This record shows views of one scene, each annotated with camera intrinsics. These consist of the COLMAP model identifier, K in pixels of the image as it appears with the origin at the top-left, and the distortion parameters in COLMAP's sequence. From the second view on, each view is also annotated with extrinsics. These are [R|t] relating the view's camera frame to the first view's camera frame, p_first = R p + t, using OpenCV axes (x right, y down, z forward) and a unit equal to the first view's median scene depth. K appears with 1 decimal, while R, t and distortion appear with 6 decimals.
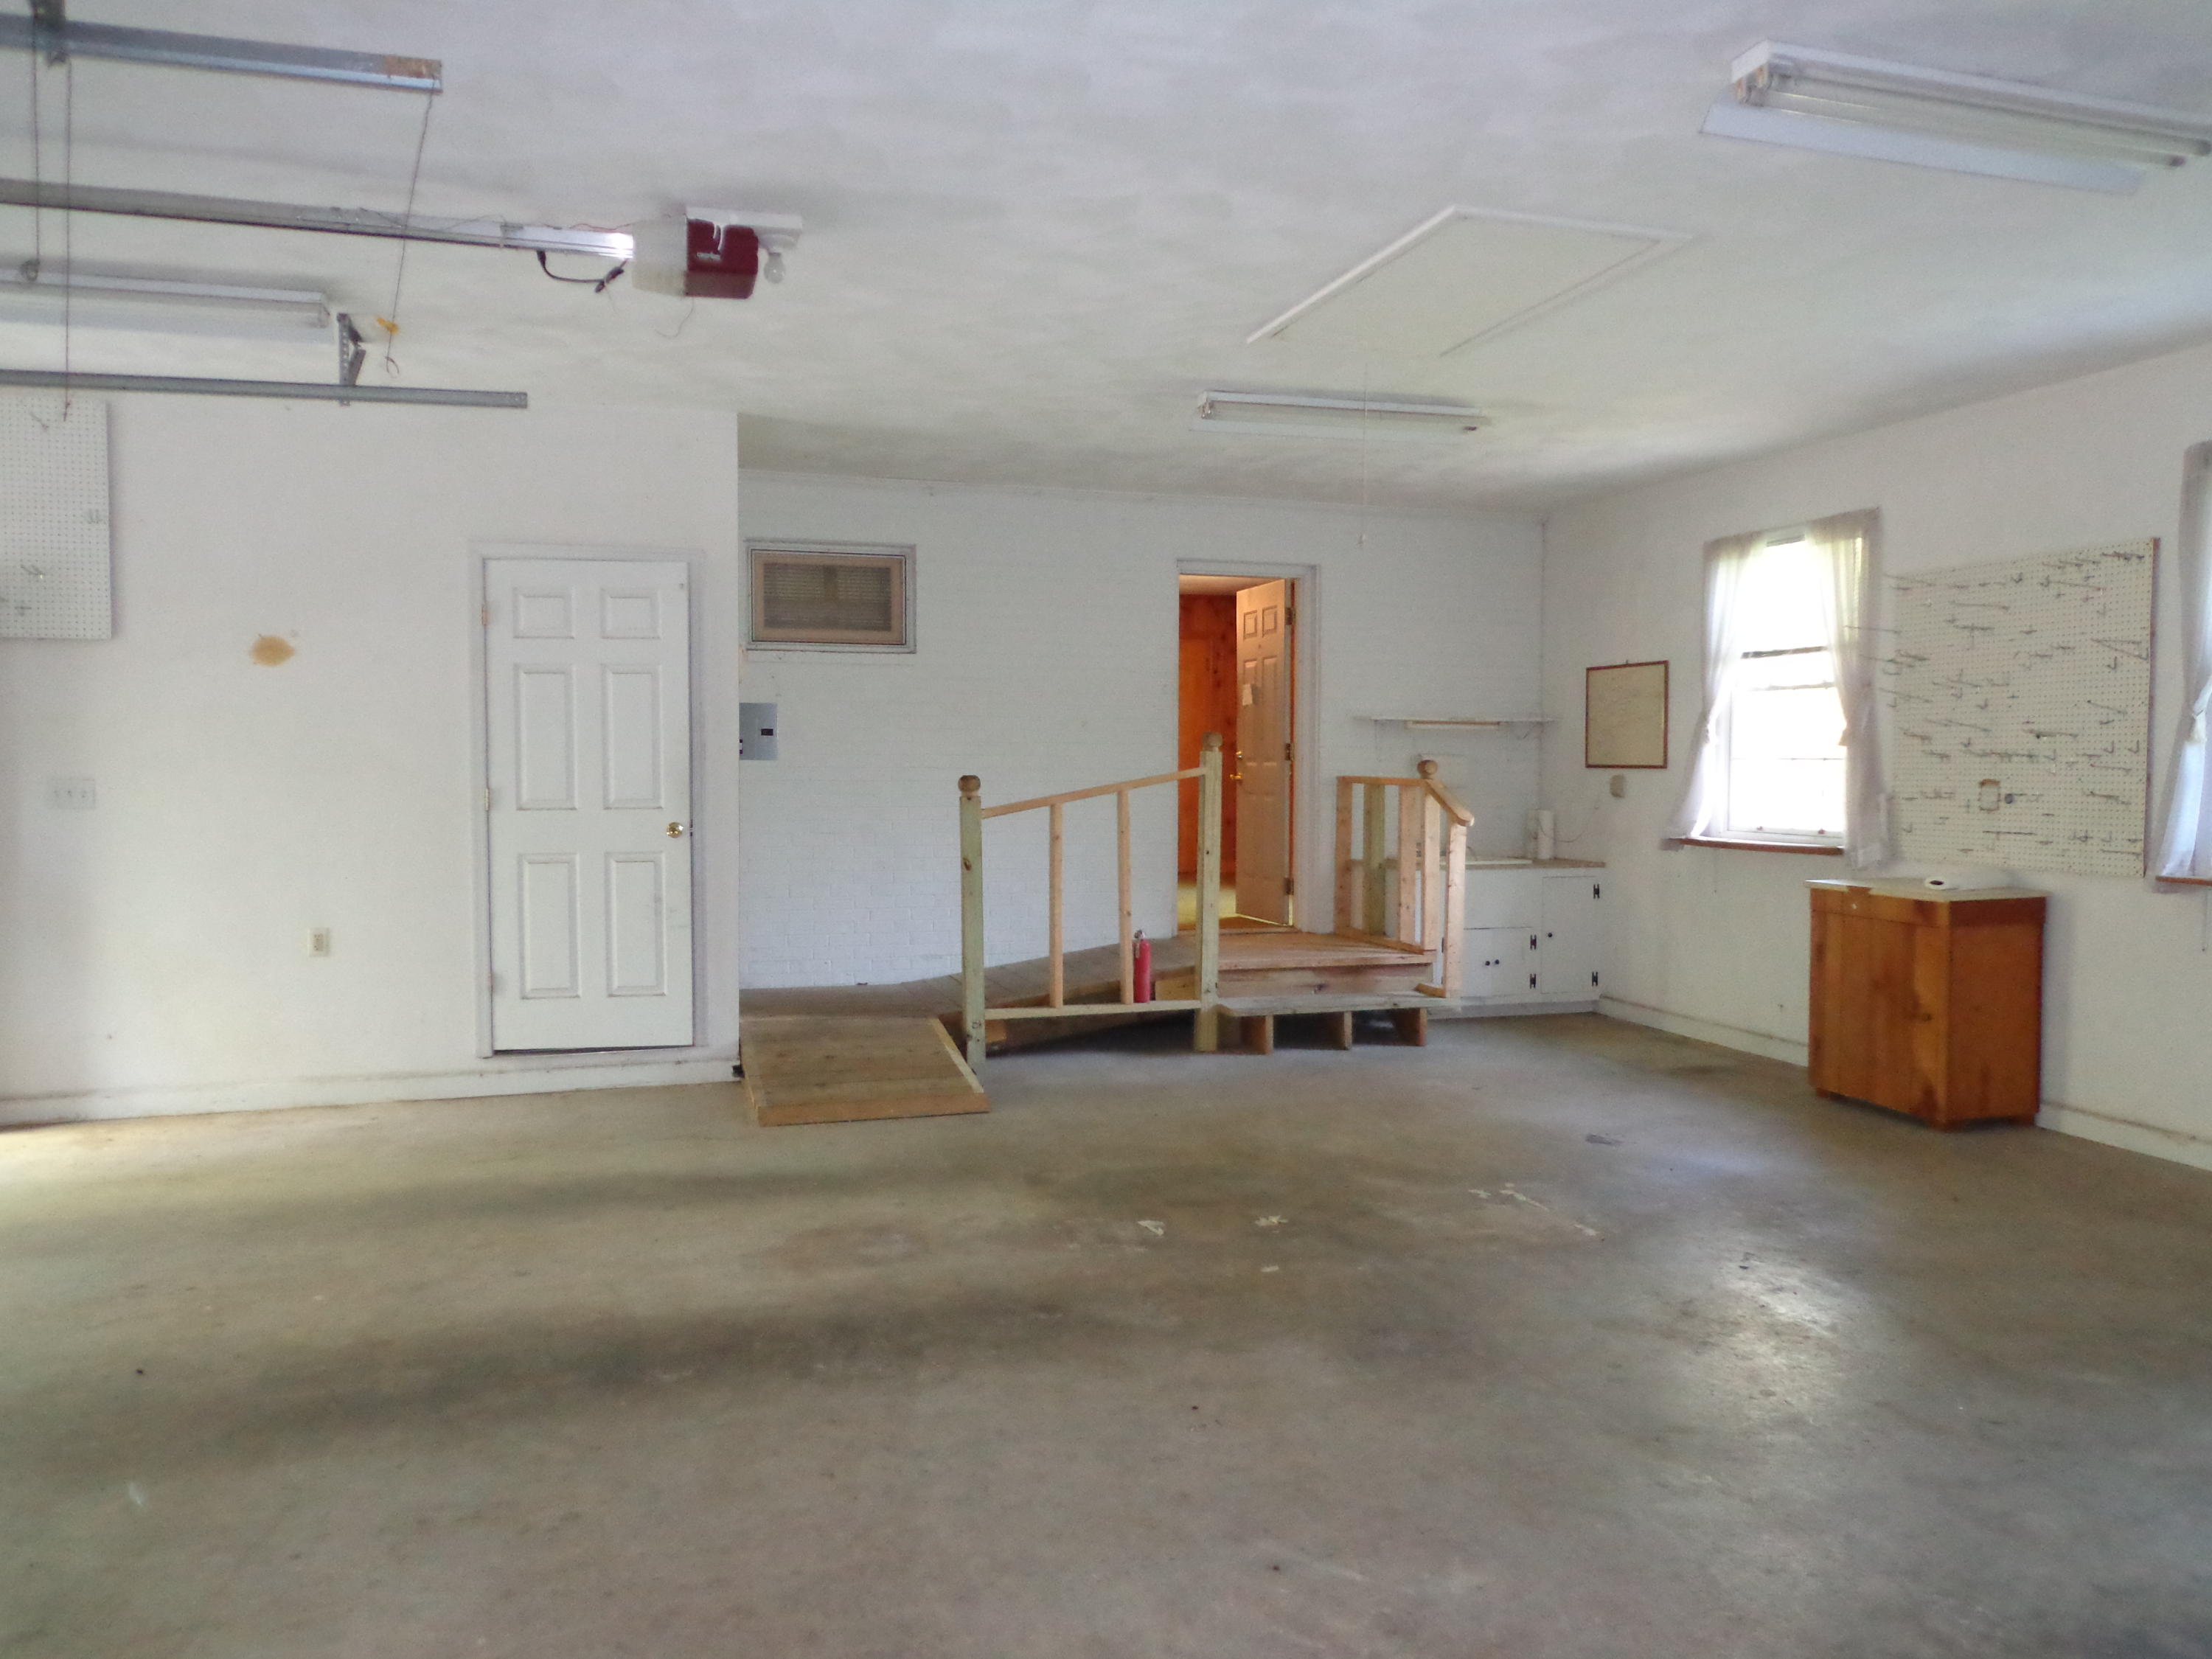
lens RADIAL K [[1638.8, 0, 1106.6], [0, 1638.8, 836.6], [0, 0, 1]] dist [0.008236, 0.001349]
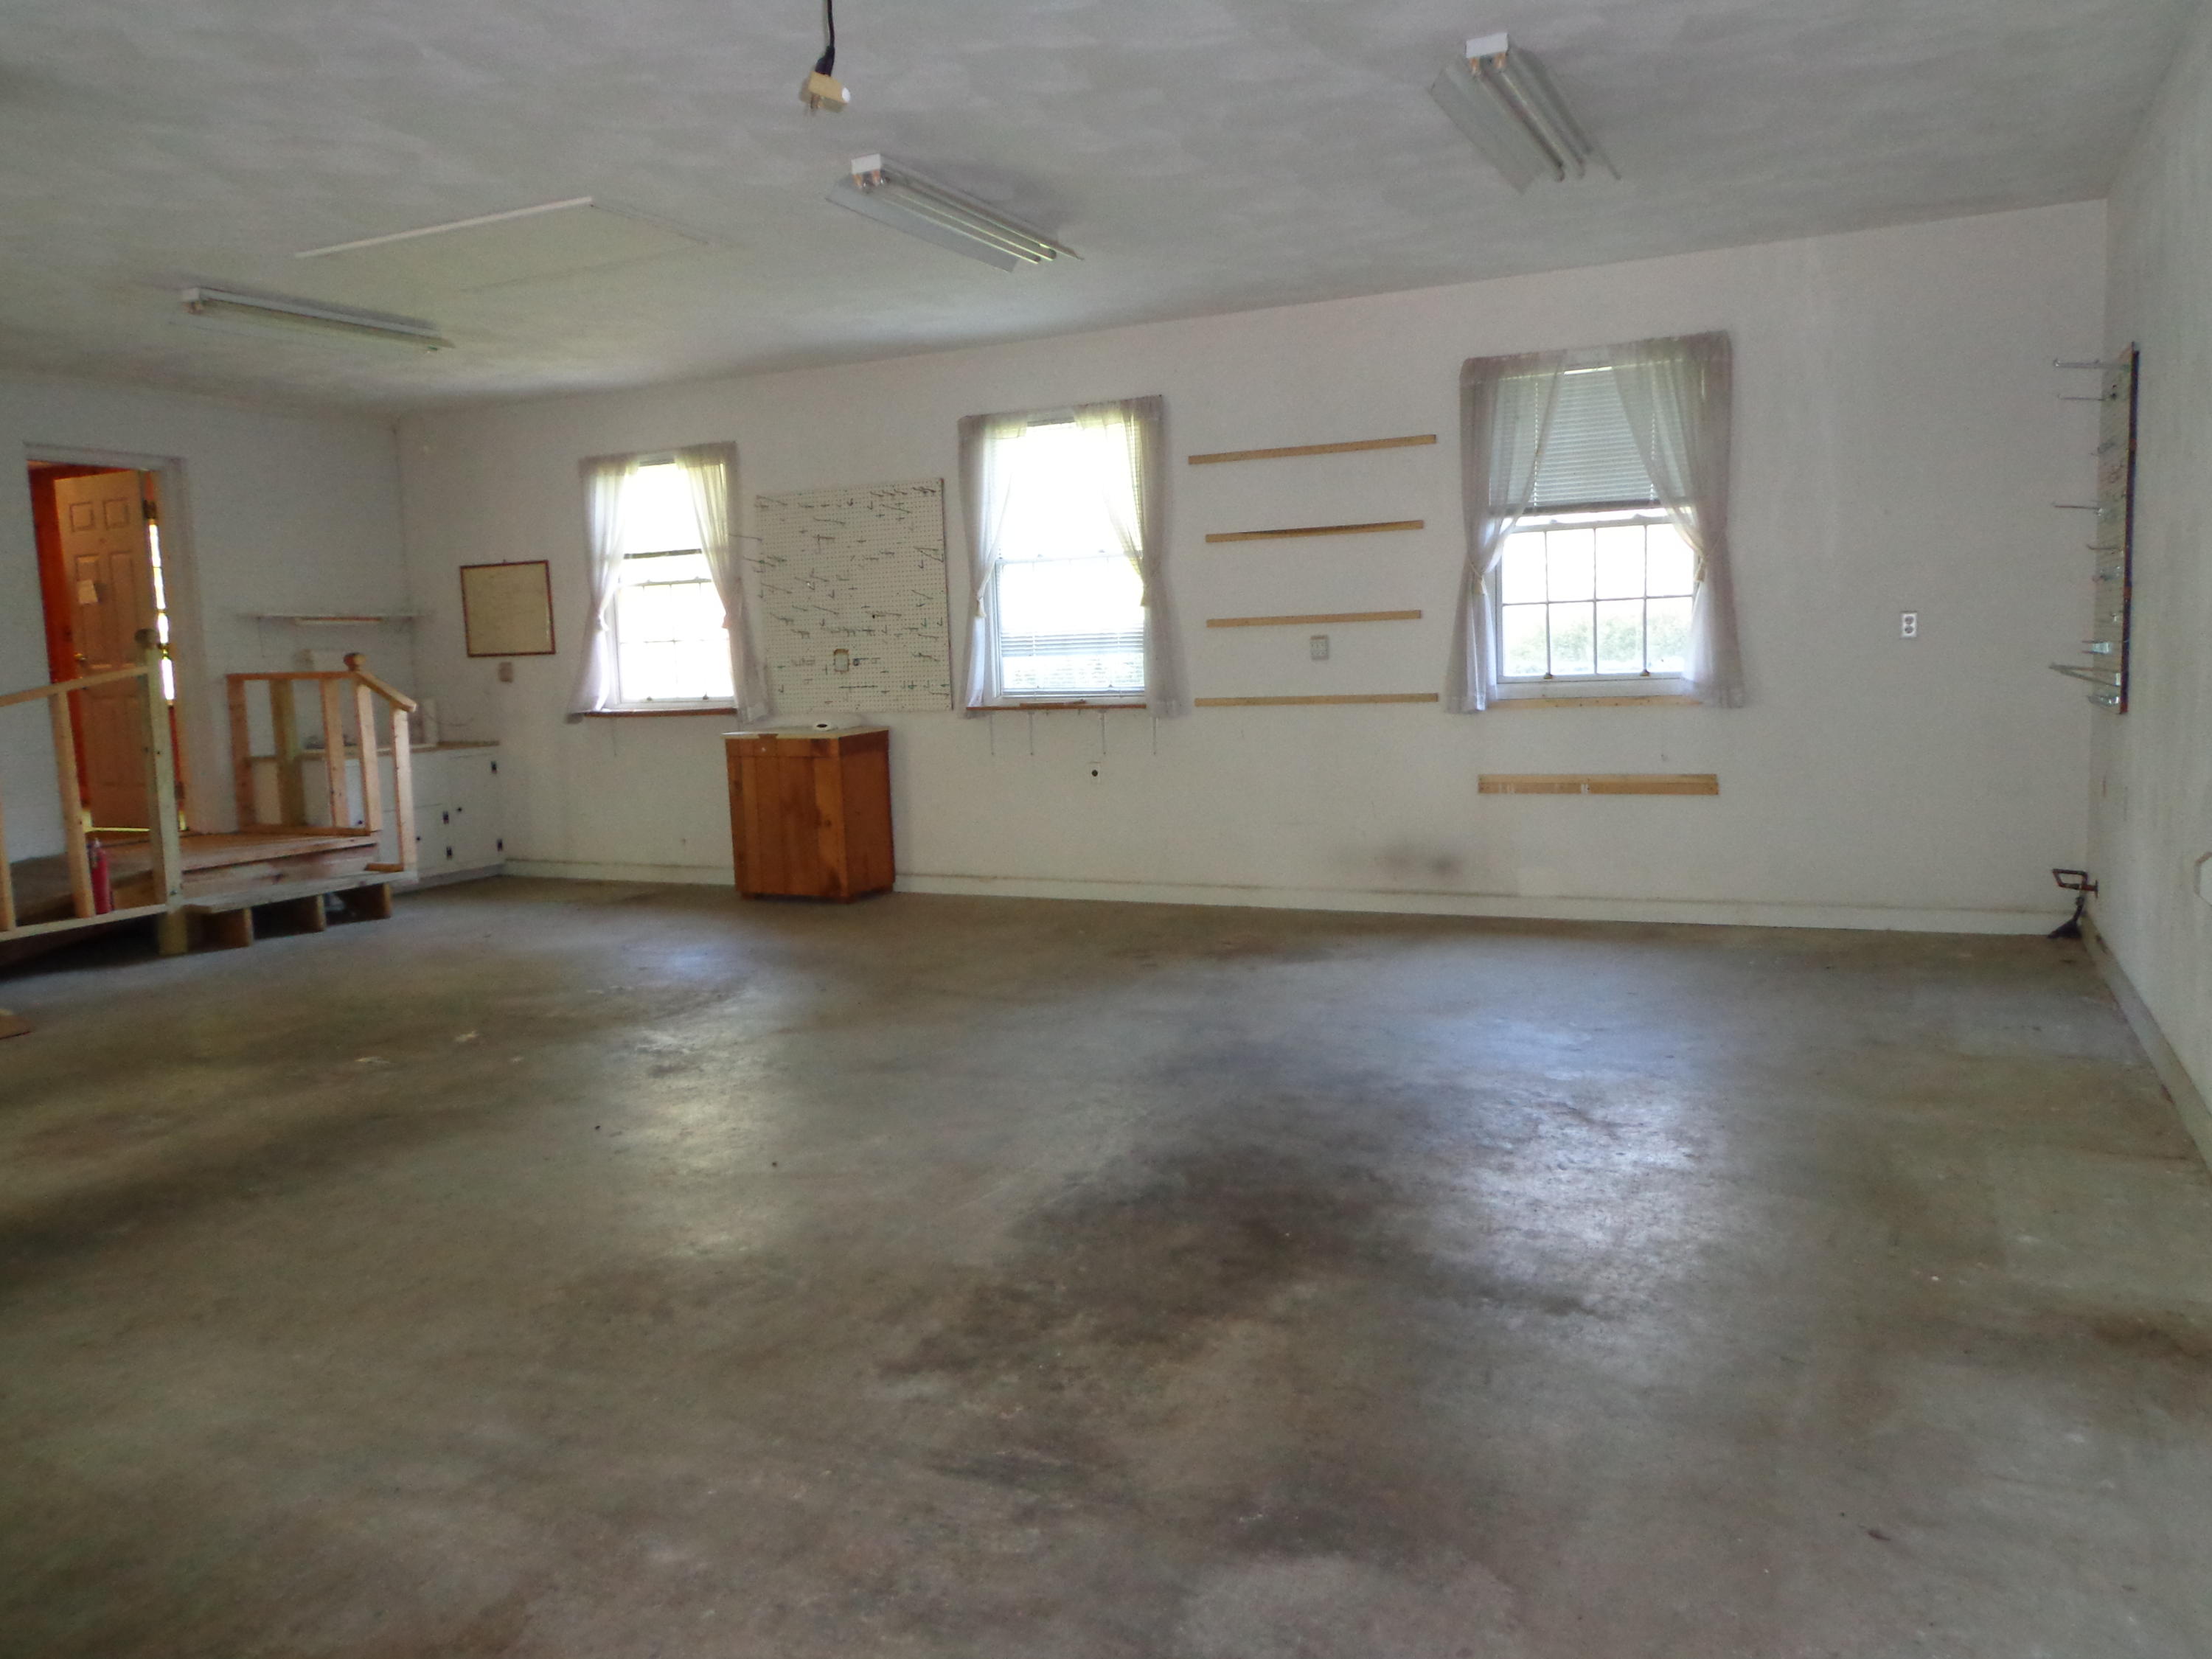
lens RADIAL K [[1638.8, 0, 1110.9], [0, 1638.8, 827.4], [0, 0, 1]] dist [0.008236, 0.001349]
pose [[0.684388, -0.110176, 0.720746, -0.264709], [0.071481, 0.993894, 0.084056, 0.012161], [-0.725606, -0.006007, 0.688084, -0.092099]]
